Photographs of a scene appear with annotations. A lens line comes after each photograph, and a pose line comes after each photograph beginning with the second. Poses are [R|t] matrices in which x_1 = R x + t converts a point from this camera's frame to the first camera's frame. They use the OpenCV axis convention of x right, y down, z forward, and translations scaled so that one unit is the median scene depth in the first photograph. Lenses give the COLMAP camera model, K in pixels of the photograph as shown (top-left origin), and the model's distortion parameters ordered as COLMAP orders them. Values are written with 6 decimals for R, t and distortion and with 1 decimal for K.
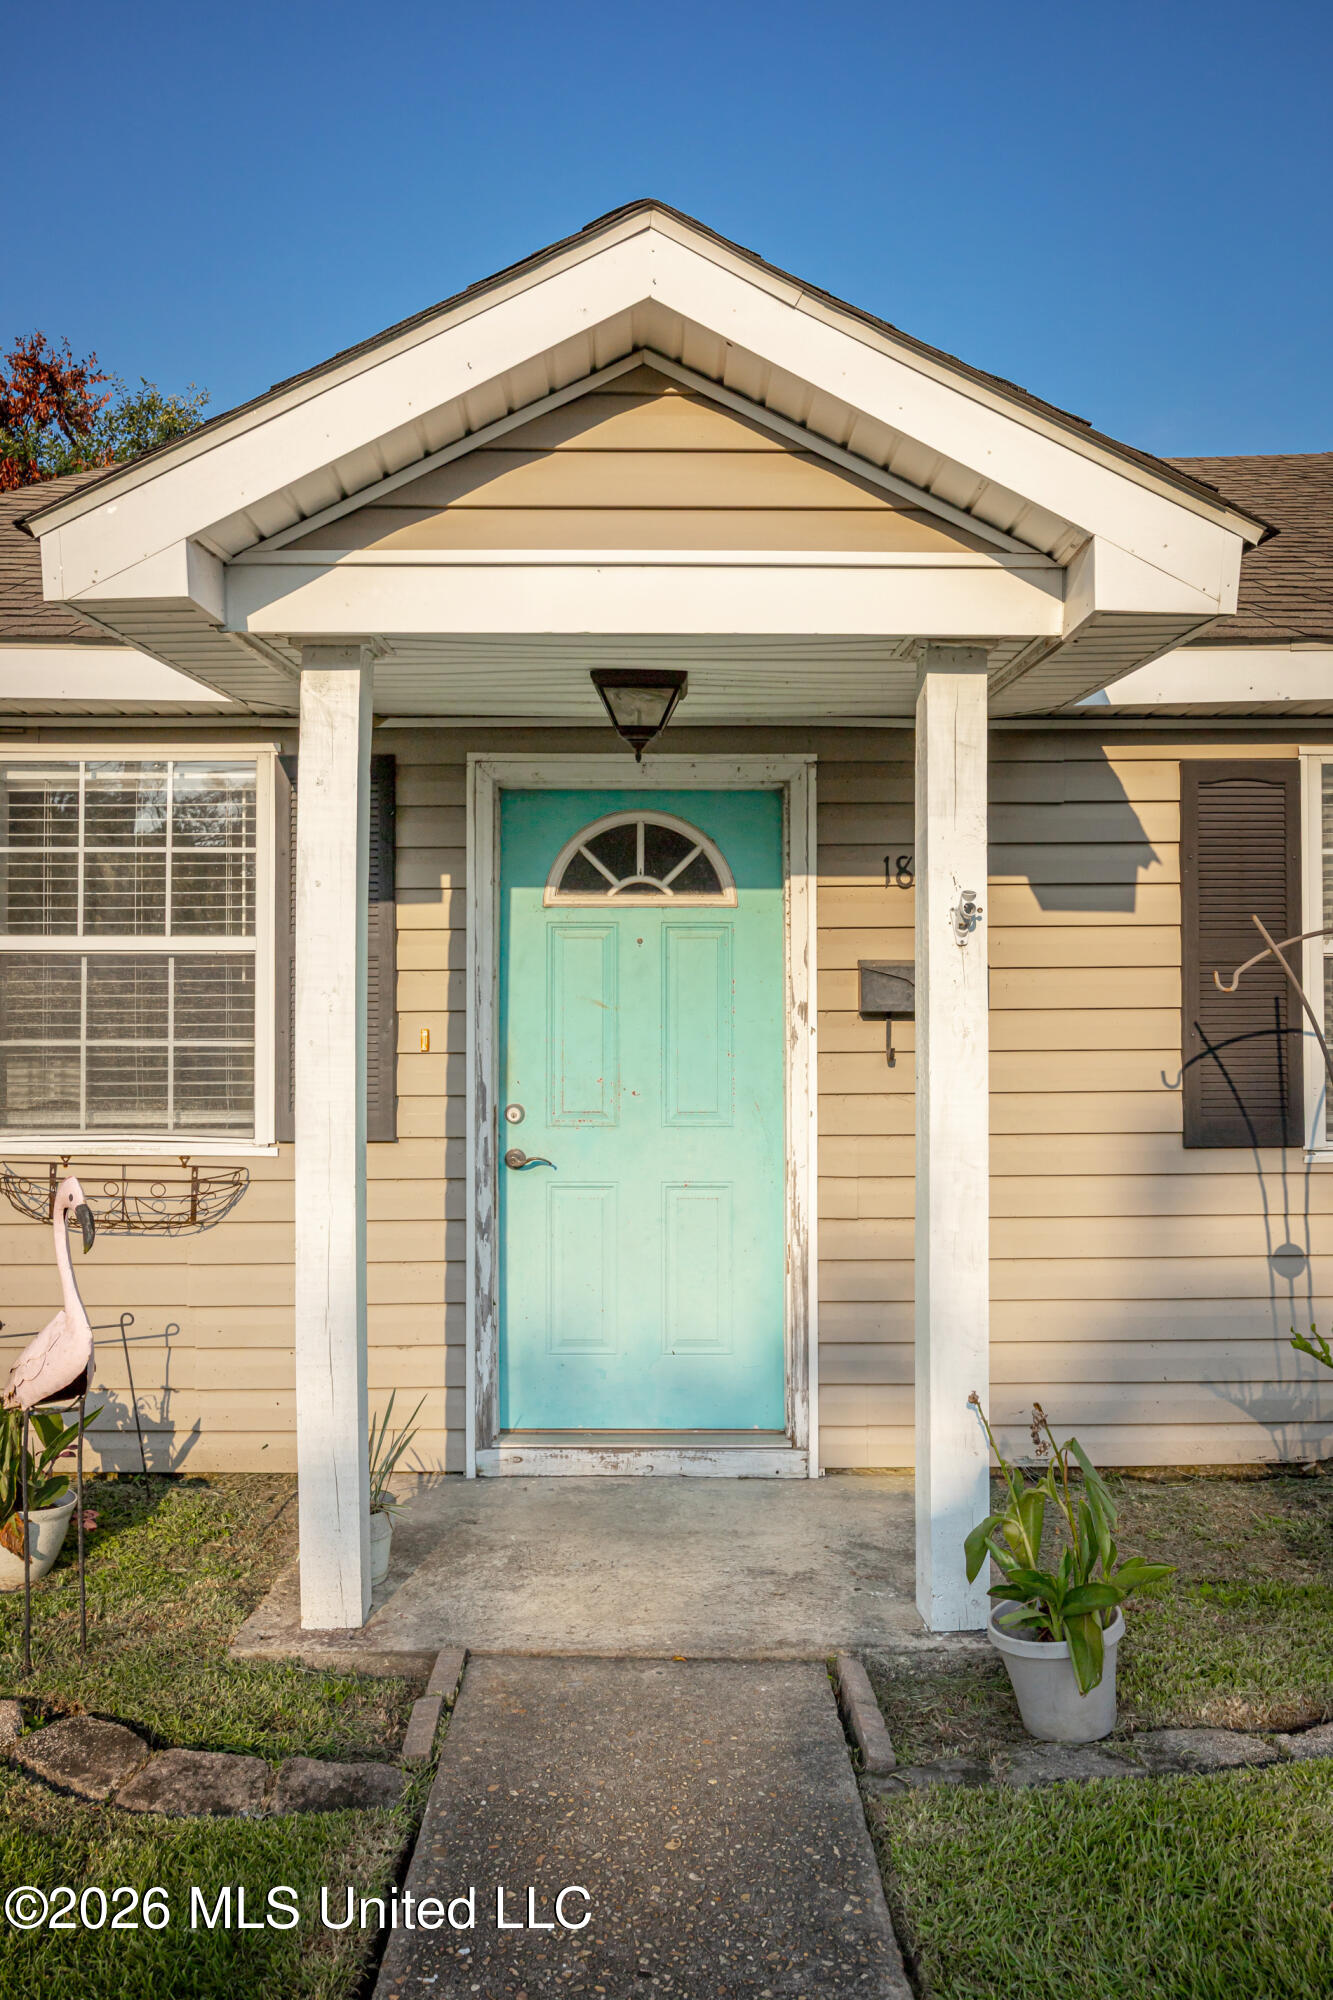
lens RADIAL K [[1545.2, 0, 728.1], [0, 1545.2, 1050.7], [0, 0, 1]] dist [0.002952, -0.000046]
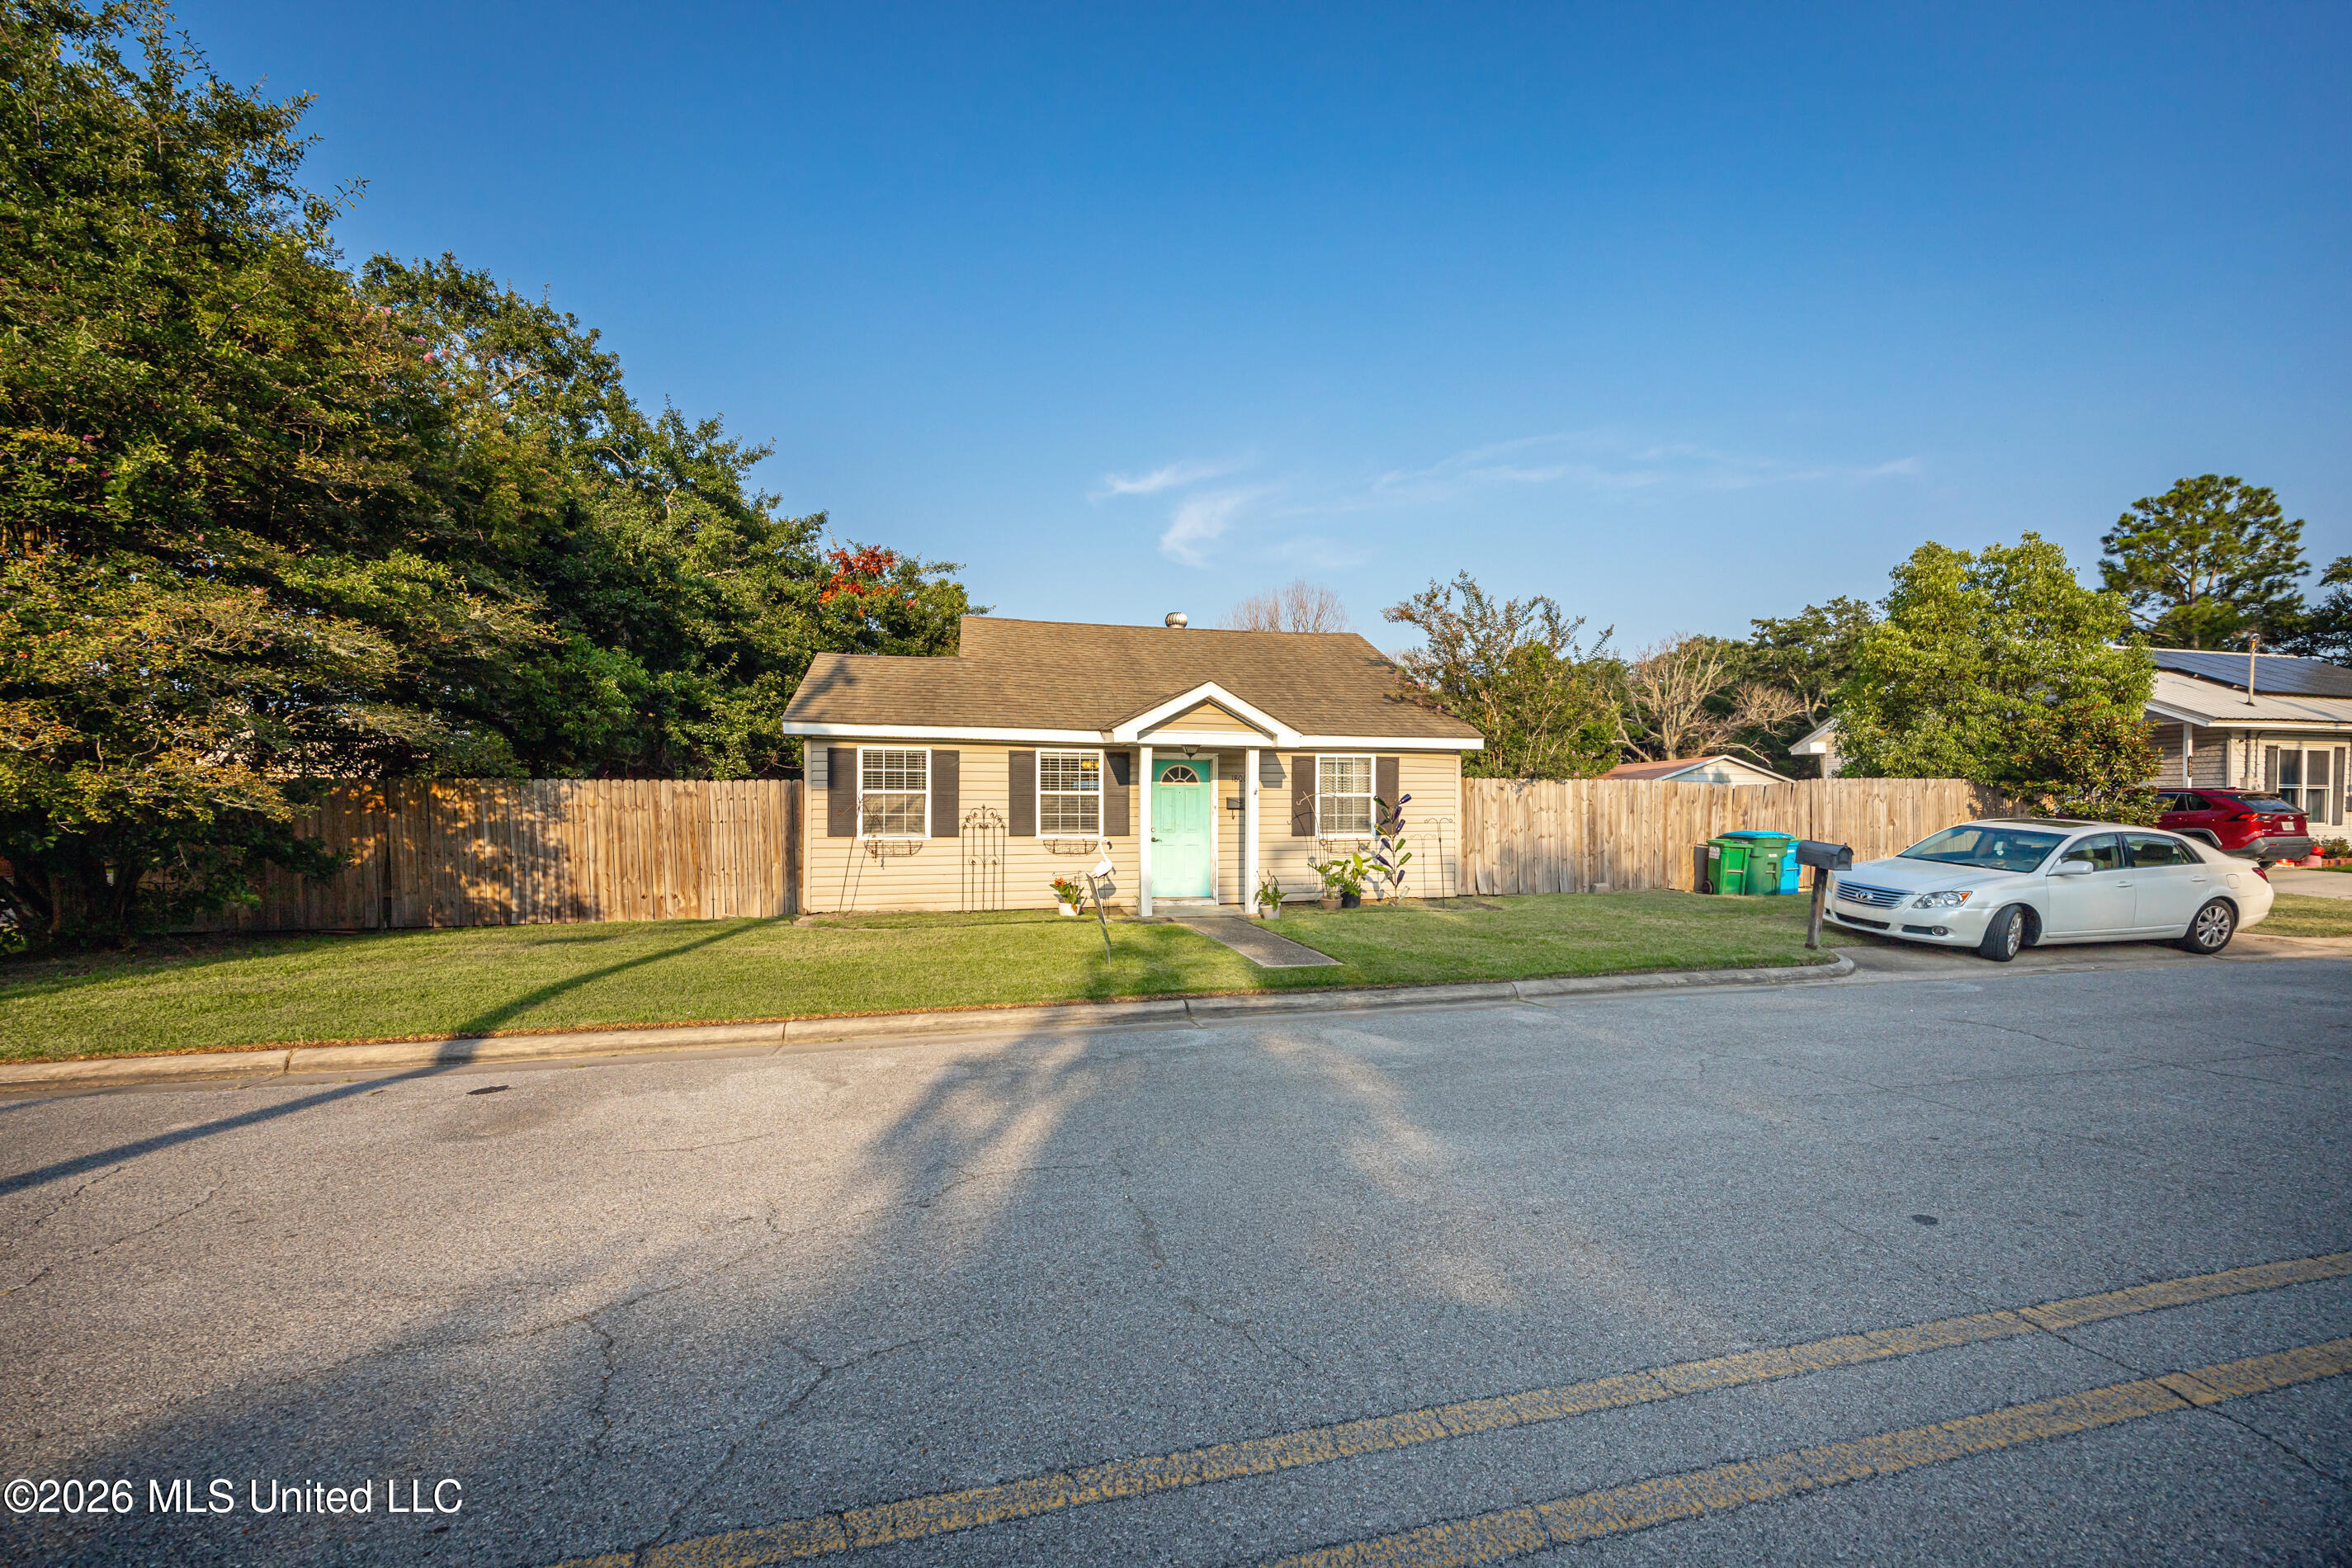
lens RADIAL K [[906.1, 0, 1197.0], [0, 906.1, 752.3], [0, 0, 1]] dist [-0.001940, -0.000569]
pose [[0.982271, 0.012622, 0.187041, -0.554479], [-0.002353, 0.998482, -0.055024, -0.044446], [-0.187452, 0.053609, 0.980810, -1.812070]]
